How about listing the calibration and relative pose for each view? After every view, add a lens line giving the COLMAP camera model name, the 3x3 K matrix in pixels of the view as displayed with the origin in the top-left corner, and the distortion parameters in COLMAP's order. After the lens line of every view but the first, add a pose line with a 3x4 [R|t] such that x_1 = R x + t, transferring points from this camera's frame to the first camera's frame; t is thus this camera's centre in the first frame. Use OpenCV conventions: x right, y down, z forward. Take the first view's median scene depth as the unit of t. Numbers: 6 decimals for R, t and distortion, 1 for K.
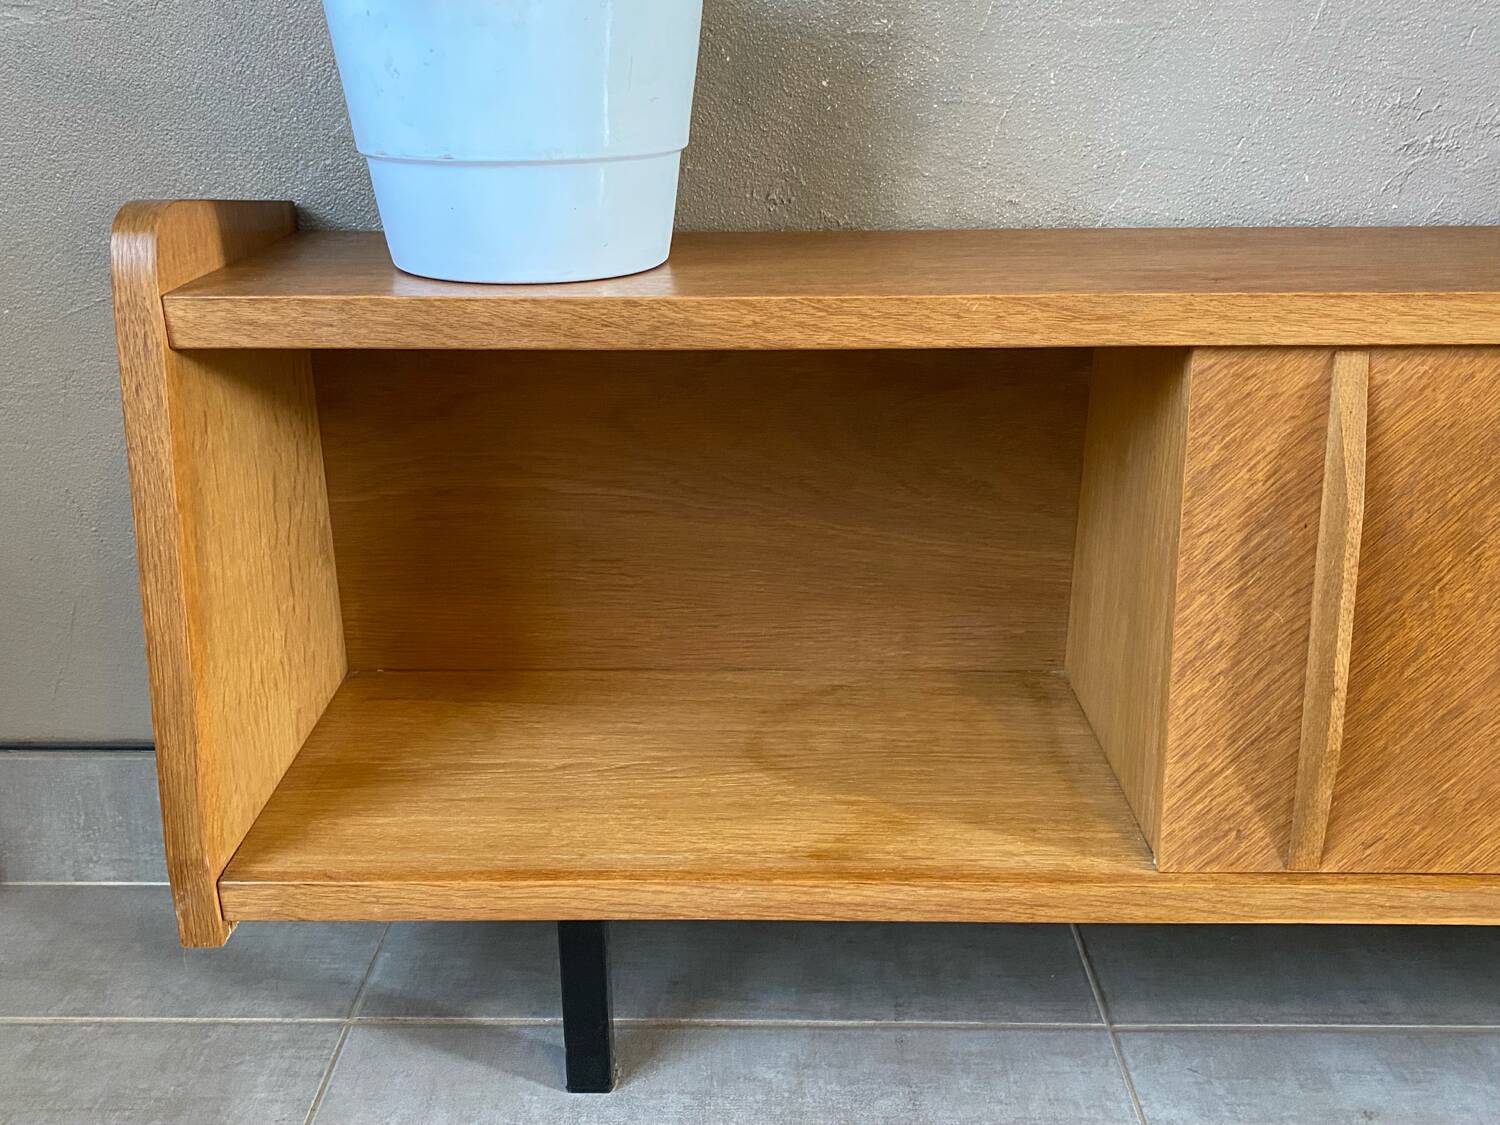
lens RADIAL K [[1390.8, 0, 741.3], [0, 1390.8, 559.4], [0, 0, 1]] dist [0.016303, 0.000000]
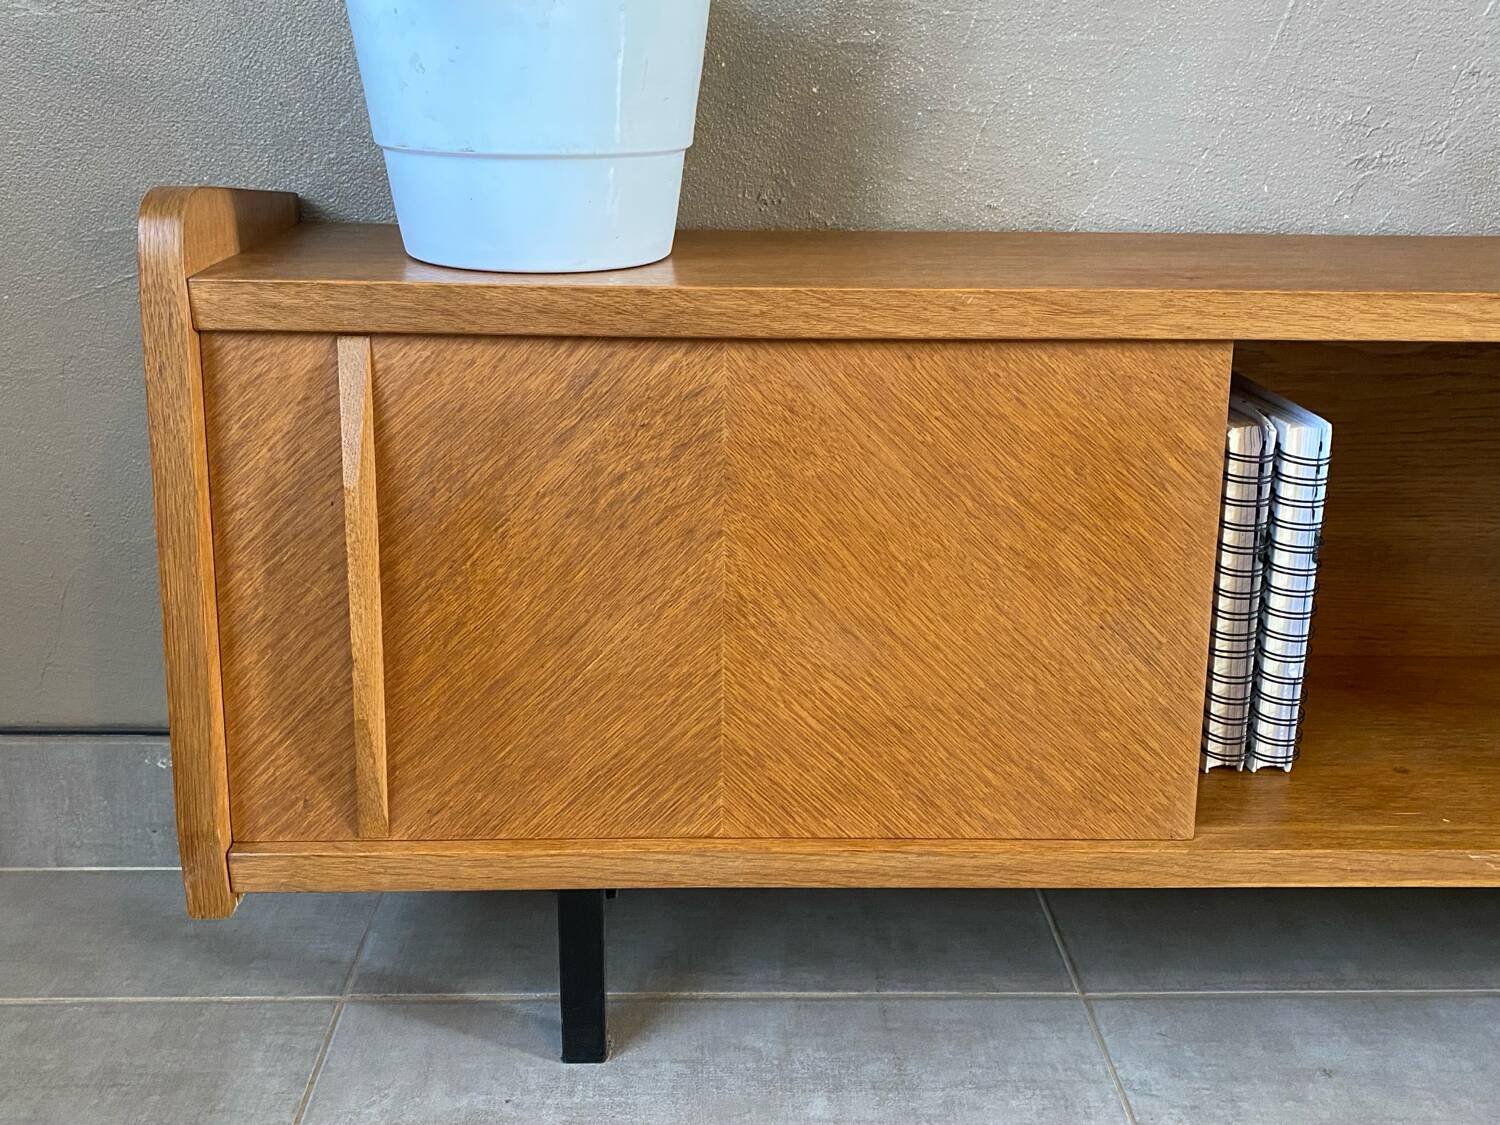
lens RADIAL K [[1390.8, 0, 745.2], [0, 1390.8, 543.0], [0, 0, 1]] dist [0.016303, 0.000000]
pose [[0.998740, 0.005190, 0.049913, -0.043957], [-0.004190, 0.999789, -0.020107, 0.020598], [-0.050007, 0.019872, 0.998551, -0.036879]]
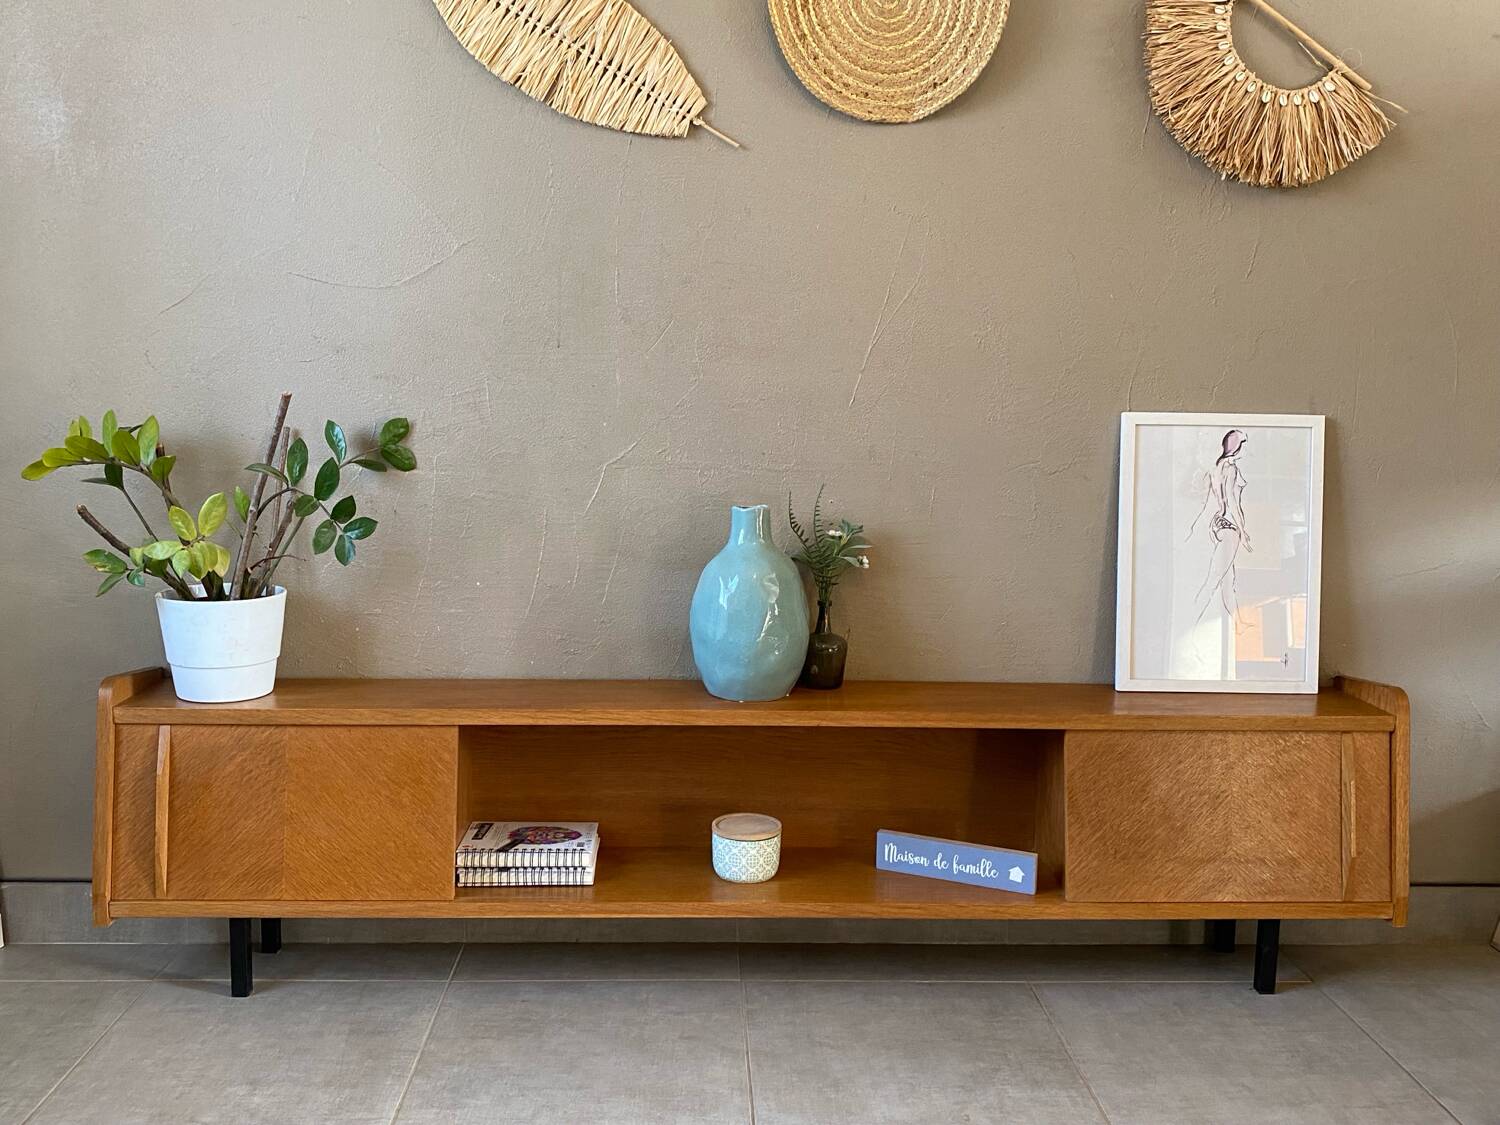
lens RADIAL K [[1390.8, 0, 739.9], [0, 1390.8, 550.6], [0, 0, 1]] dist [0.016303, 0.000000]
pose [[0.998613, 0.015732, 0.050247, 0.710534], [-0.003172, 0.970559, -0.240843, 0.191664], [-0.052557, 0.240350, 0.969263, -1.881296]]
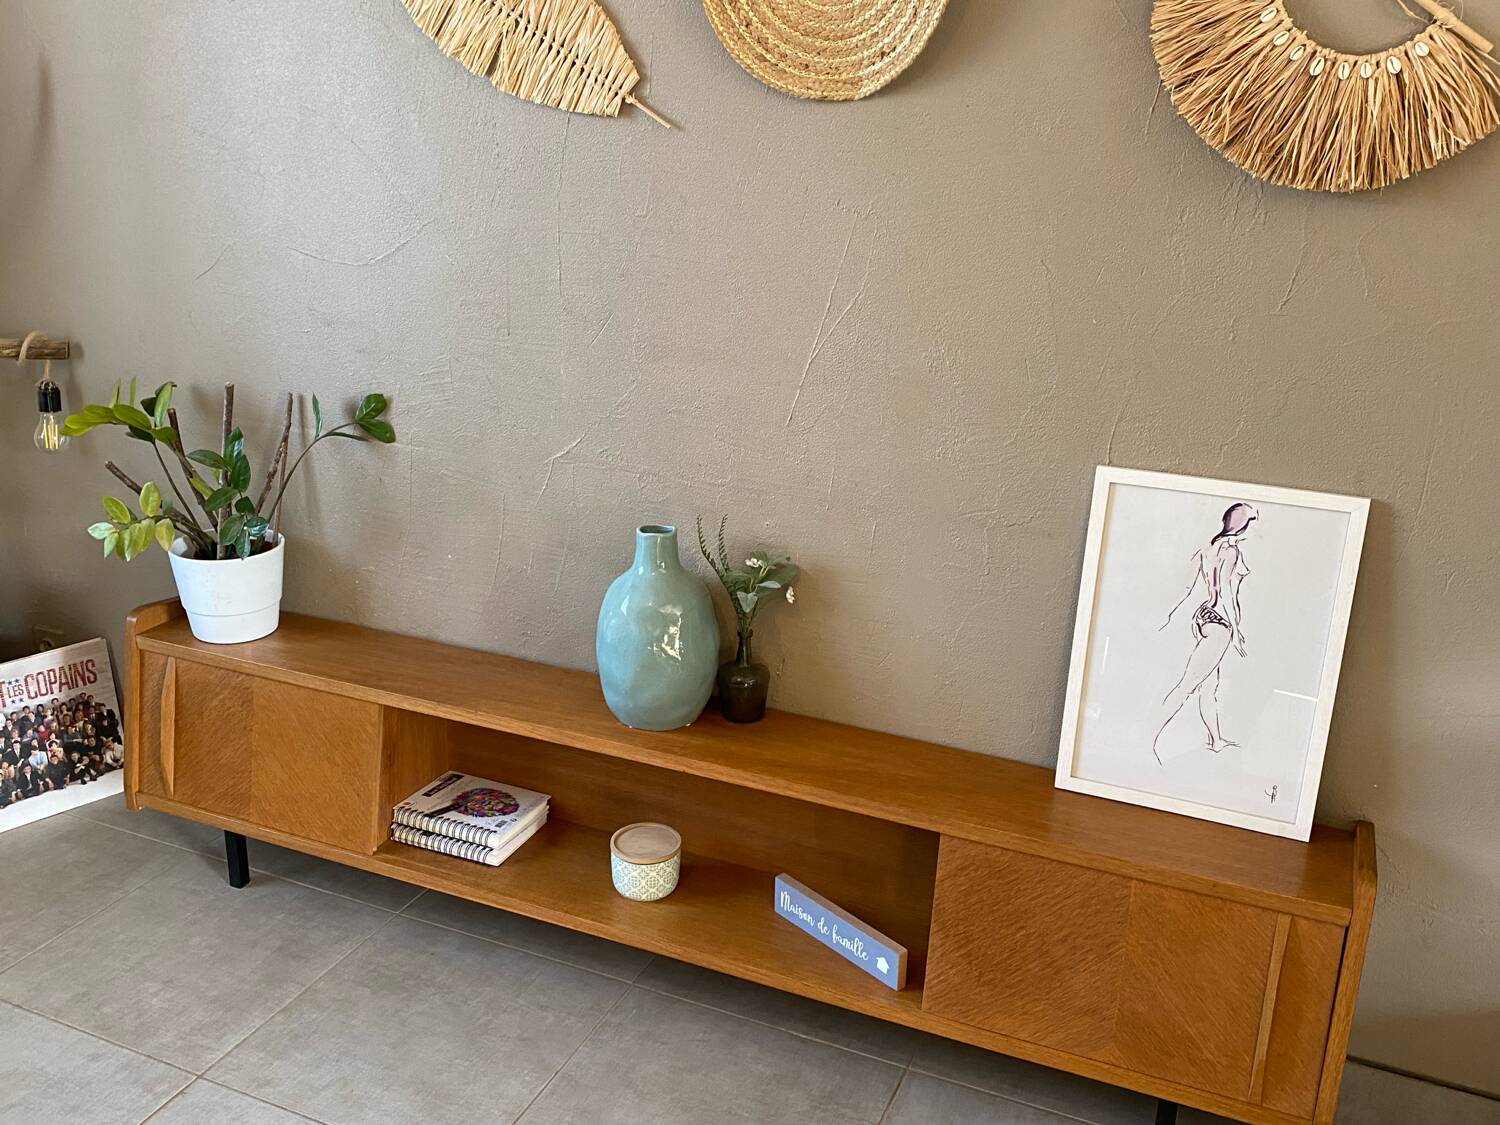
lens RADIAL K [[1390.8, 0, 729.6], [0, 1390.8, 558.7], [0, 0, 1]] dist [0.016303, 0.000000]
pose [[0.916950, 0.151772, -0.369010, 1.972511], [-0.167199, 0.985873, -0.009987, -0.506792], [0.362282, 0.070856, 0.929372, -1.583047]]
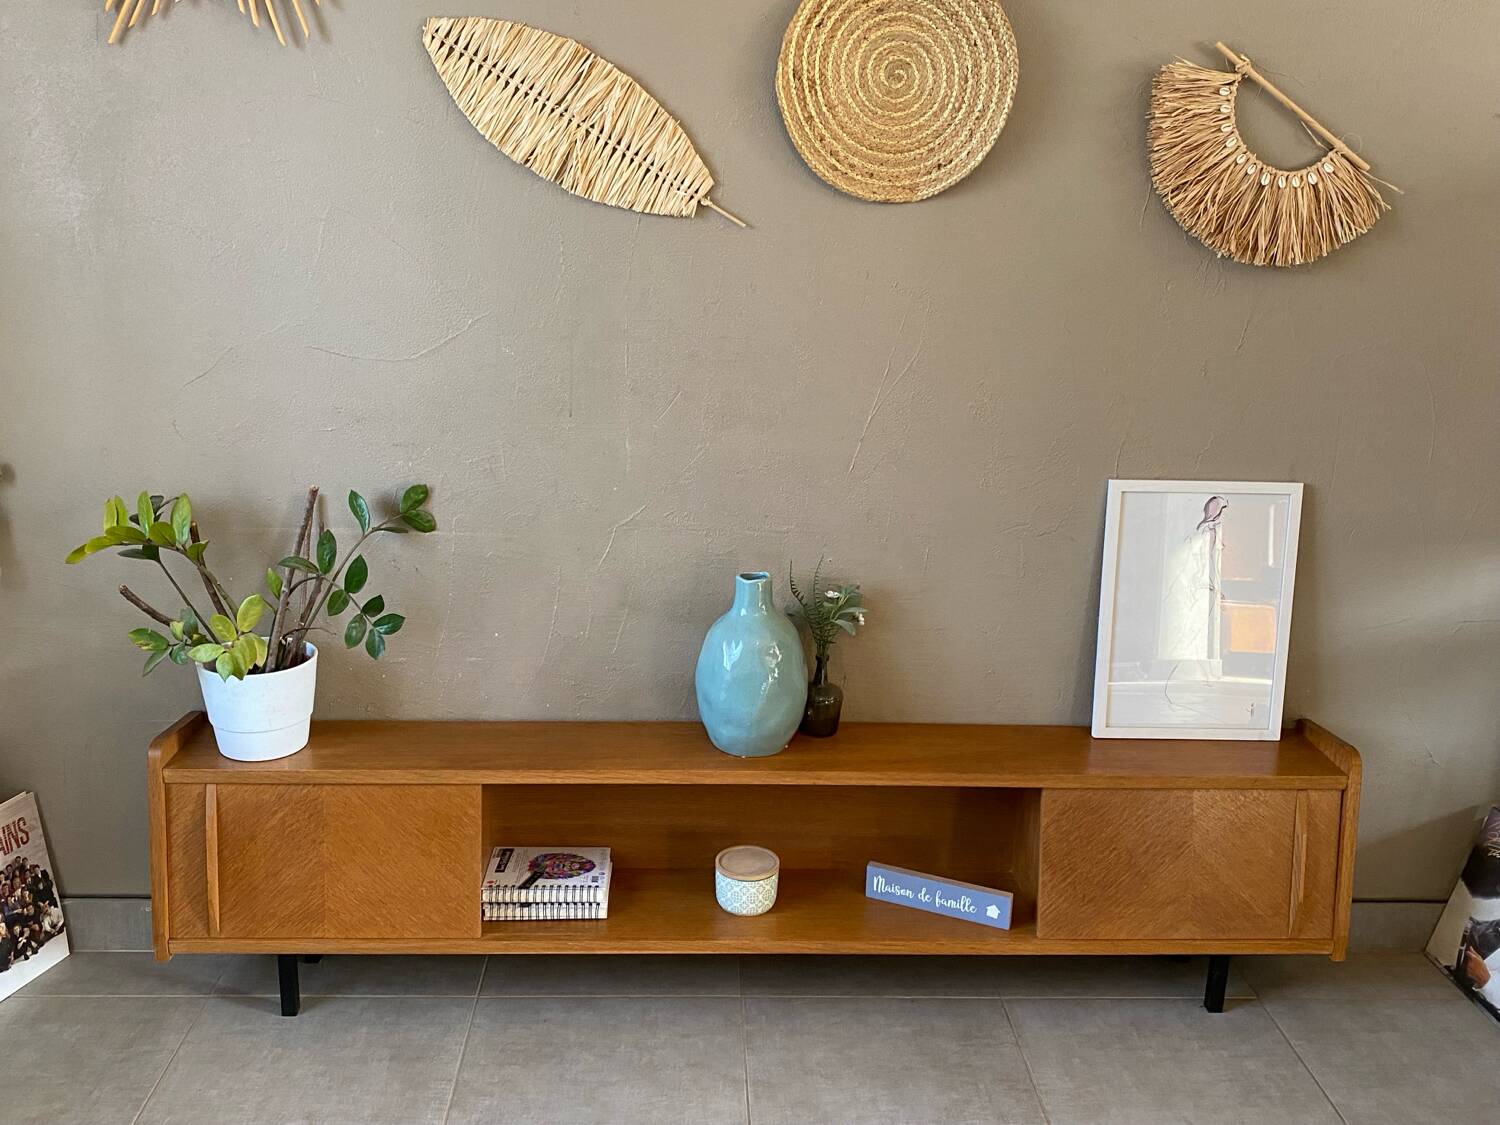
lens RADIAL K [[1390.8, 0, 740.3], [0, 1390.8, 549.2], [0, 0, 1]] dist [0.016303, 0.000000]
pose [[0.998370, 0.016011, 0.054776, 0.679959], [-0.010614, 0.995186, -0.097428, -0.334765], [-0.056072, 0.096688, 0.993734, -2.134162]]
